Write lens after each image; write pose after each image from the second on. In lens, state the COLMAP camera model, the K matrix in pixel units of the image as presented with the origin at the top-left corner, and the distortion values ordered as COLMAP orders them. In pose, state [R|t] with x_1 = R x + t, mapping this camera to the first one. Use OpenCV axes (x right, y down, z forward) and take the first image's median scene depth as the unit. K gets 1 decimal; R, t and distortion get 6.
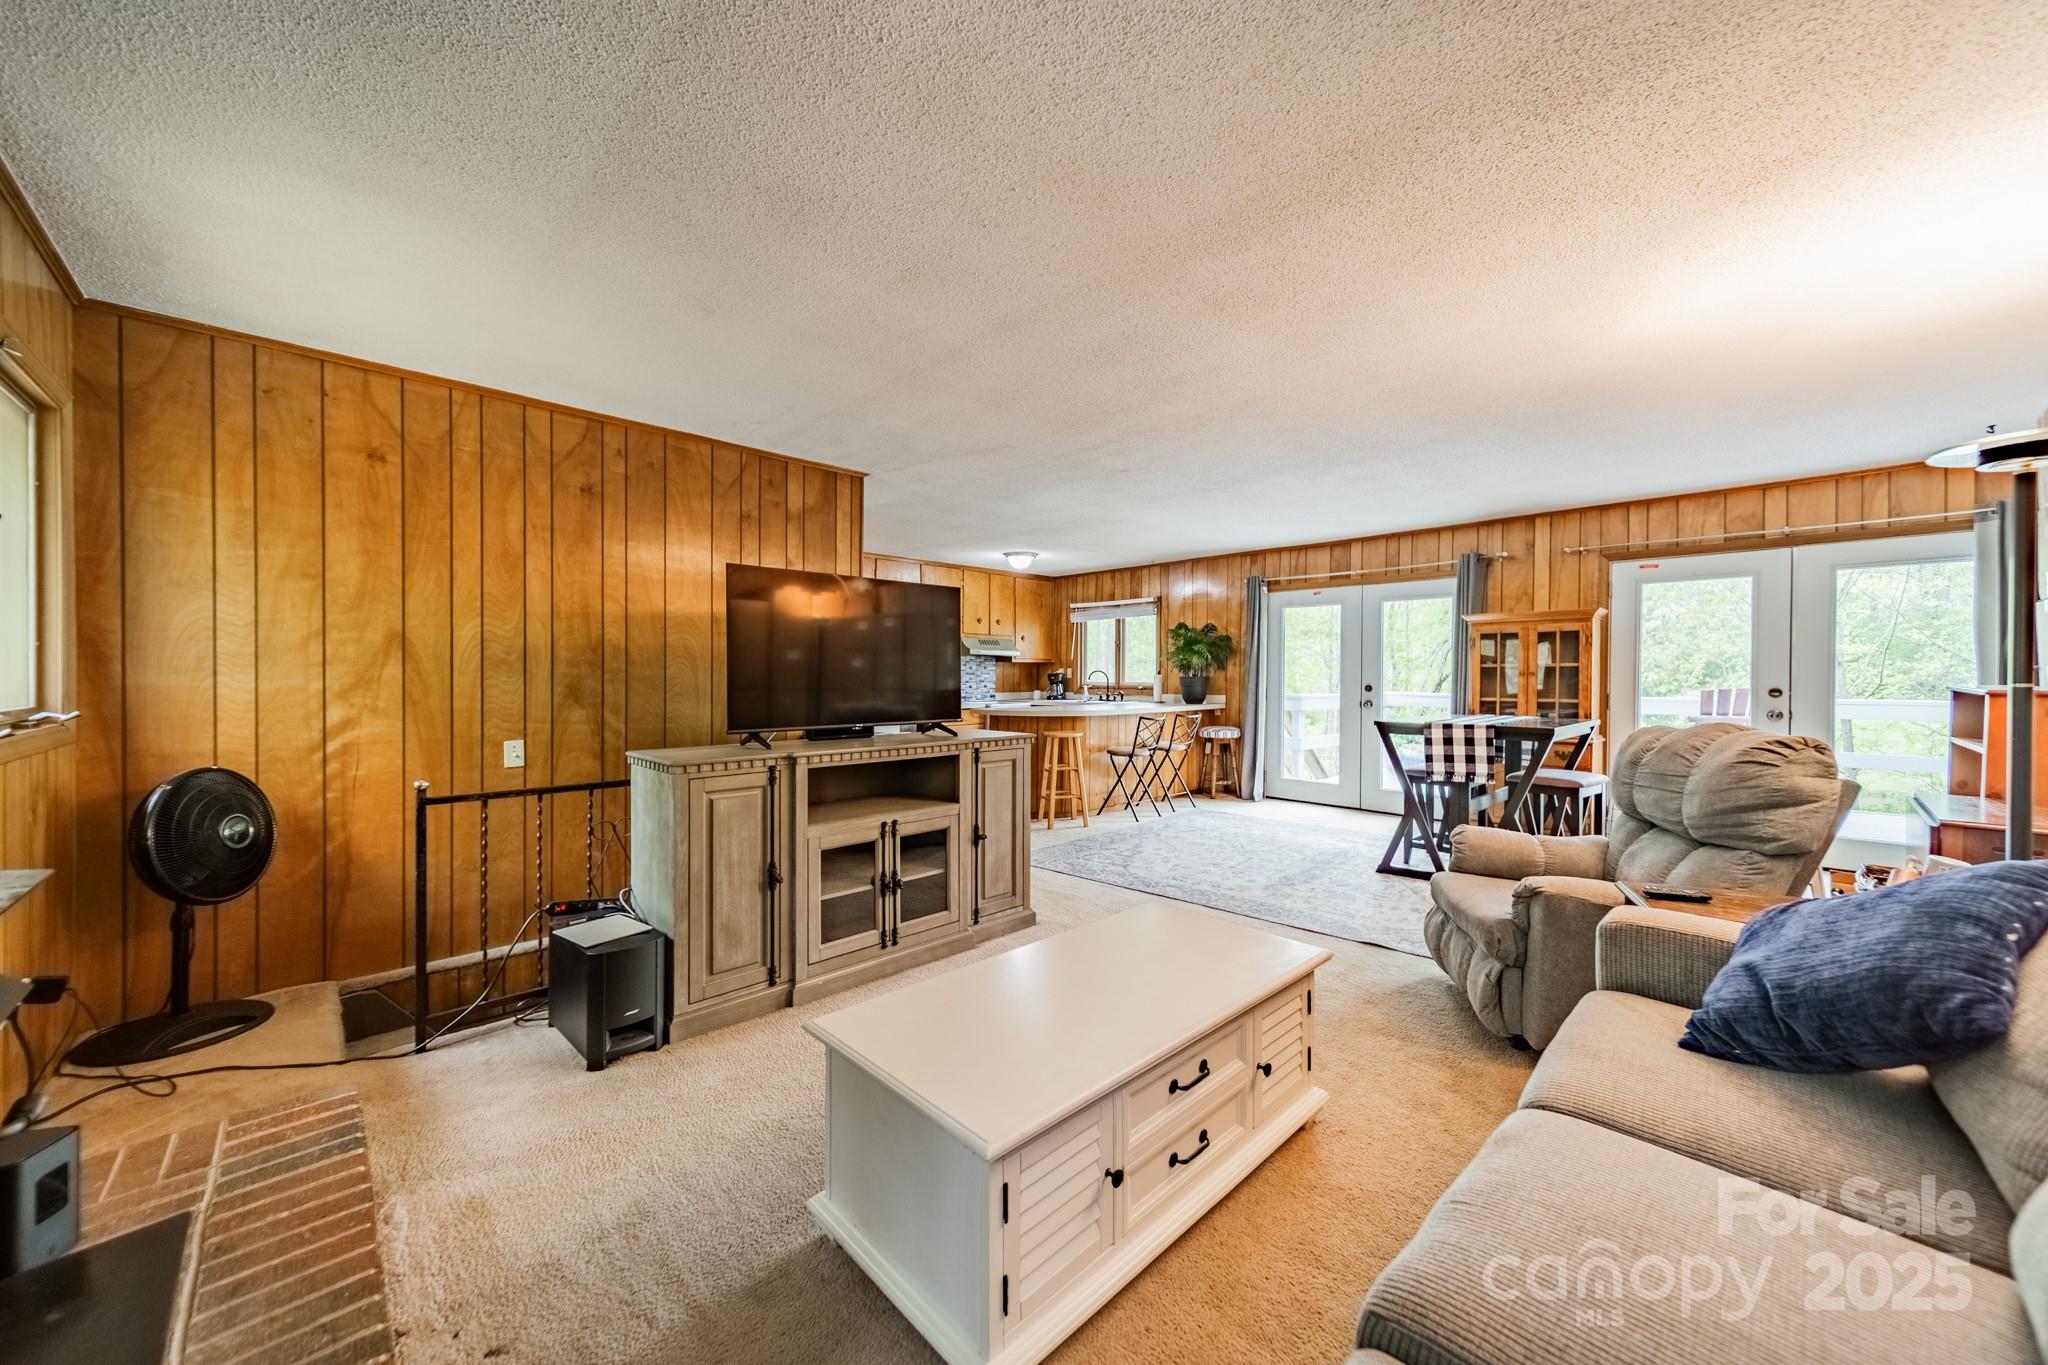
lens RADIAL K [[736.4, 0, 1024.0], [0, 736.4, 682.5], [0, 0, 1]] dist [0.008894, -0.000270]
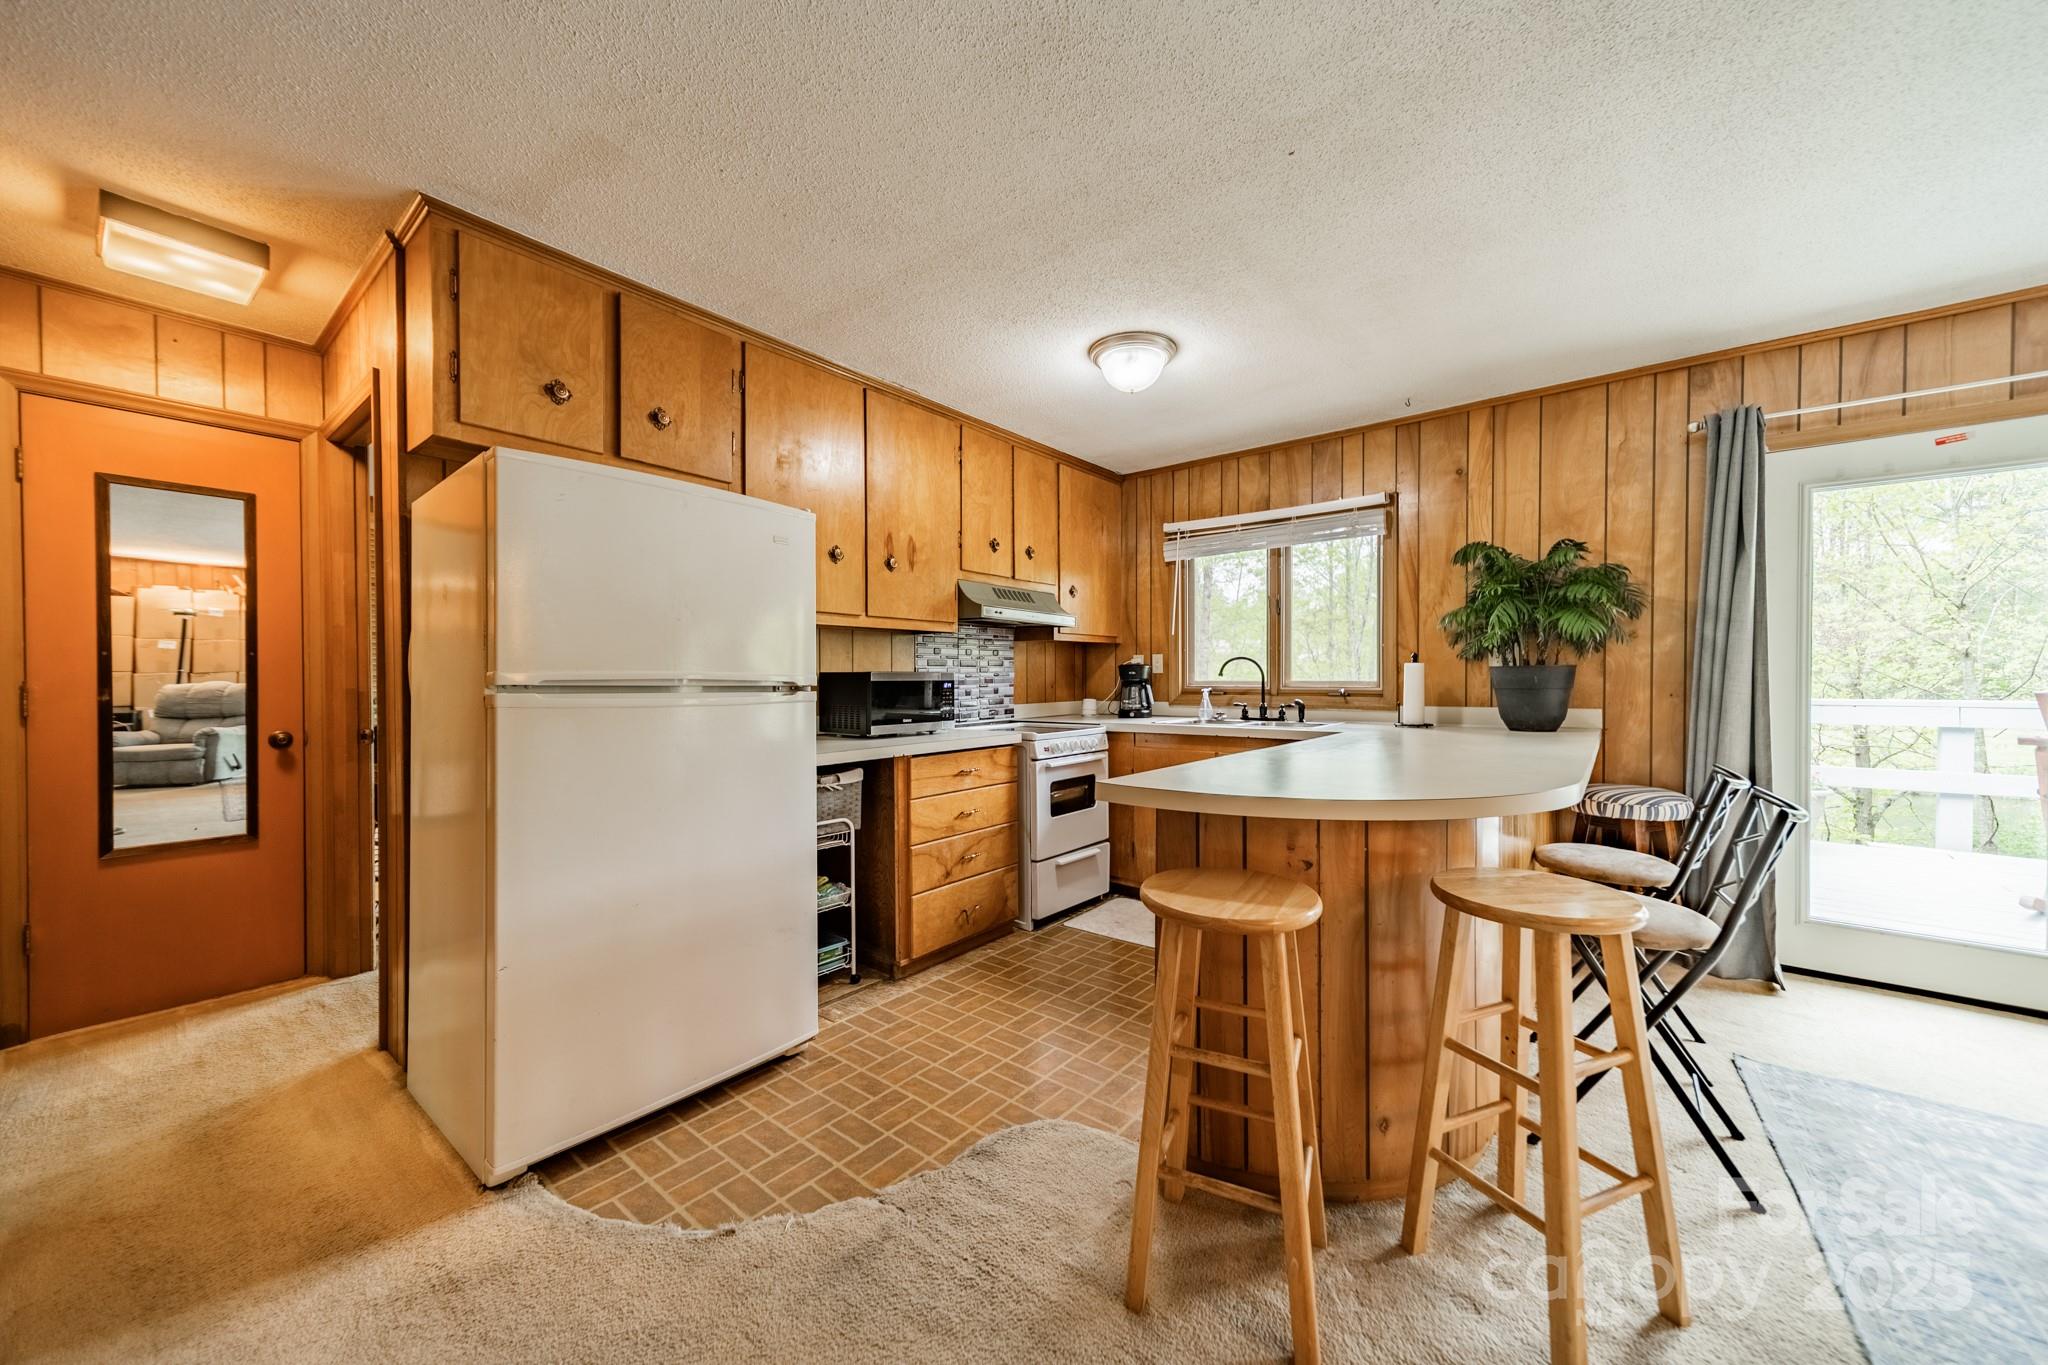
lens RADIAL K [[736.4, 0, 1024.0], [0, 736.4, 682.5], [0, 0, 1]] dist [0.008894, -0.000270]
pose [[0.992014, -0.006589, 0.125954, -0.118586], [0.006743, 0.999977, -0.000804, -0.000042], [-0.125946, 0.001647, 0.992036, 0.654760]]
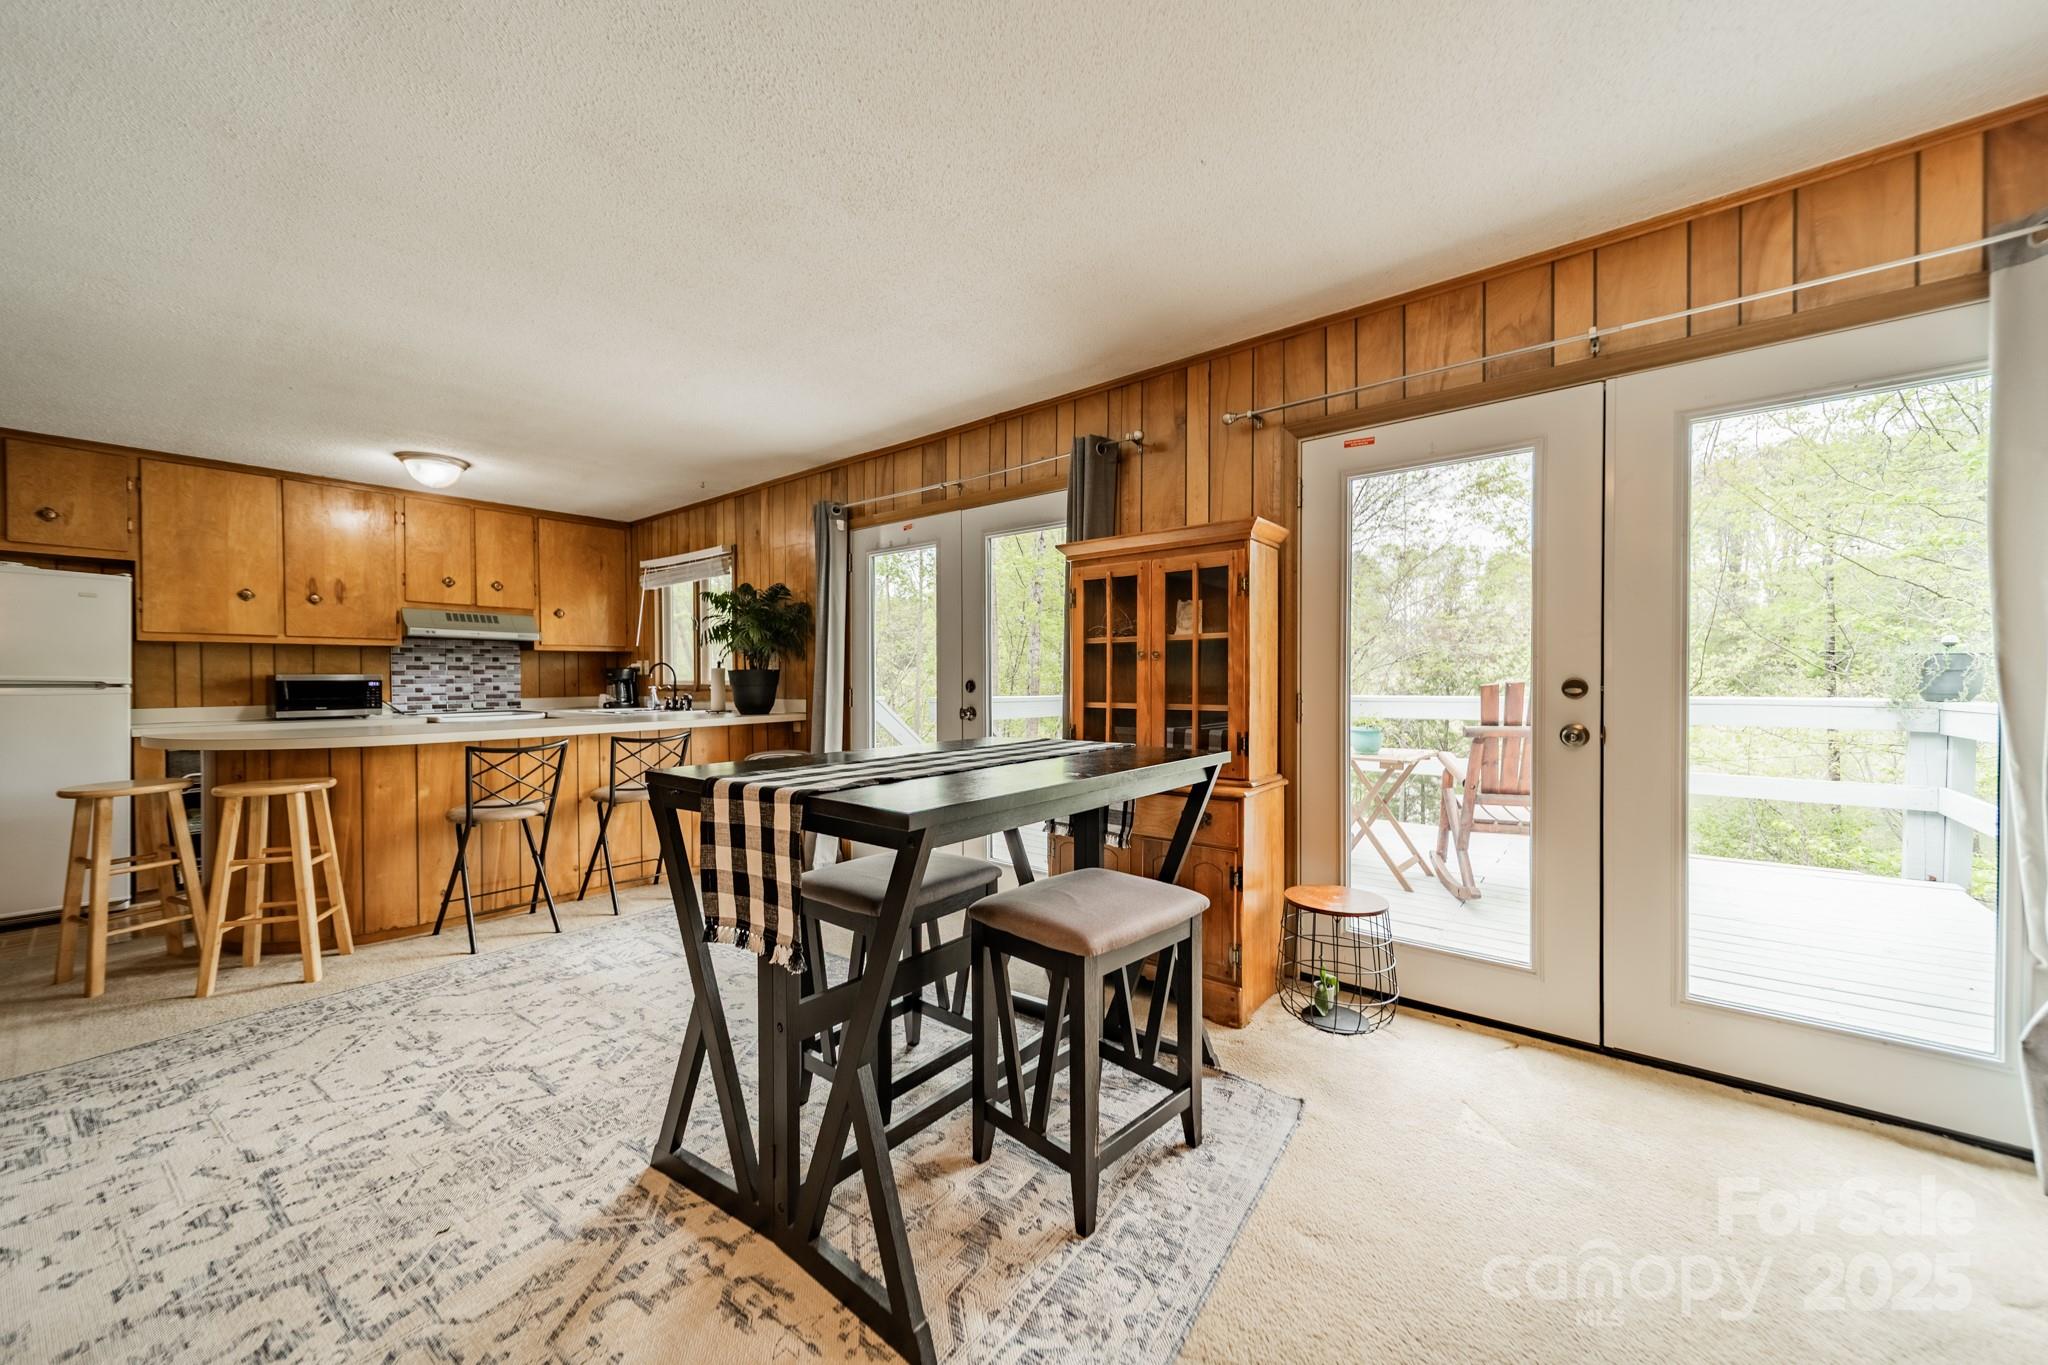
lens RADIAL K [[738.6, 0, 1024.0], [0, 738.6, 682.5], [0, 0, 1]] dist [0.008653, 0.000188]
pose [[0.991871, -0.007859, 0.127002, 0.398428], [0.007964, 0.999968, -0.000313, 0.004912], [-0.126995, 0.001322, 0.991902, 0.380128]]
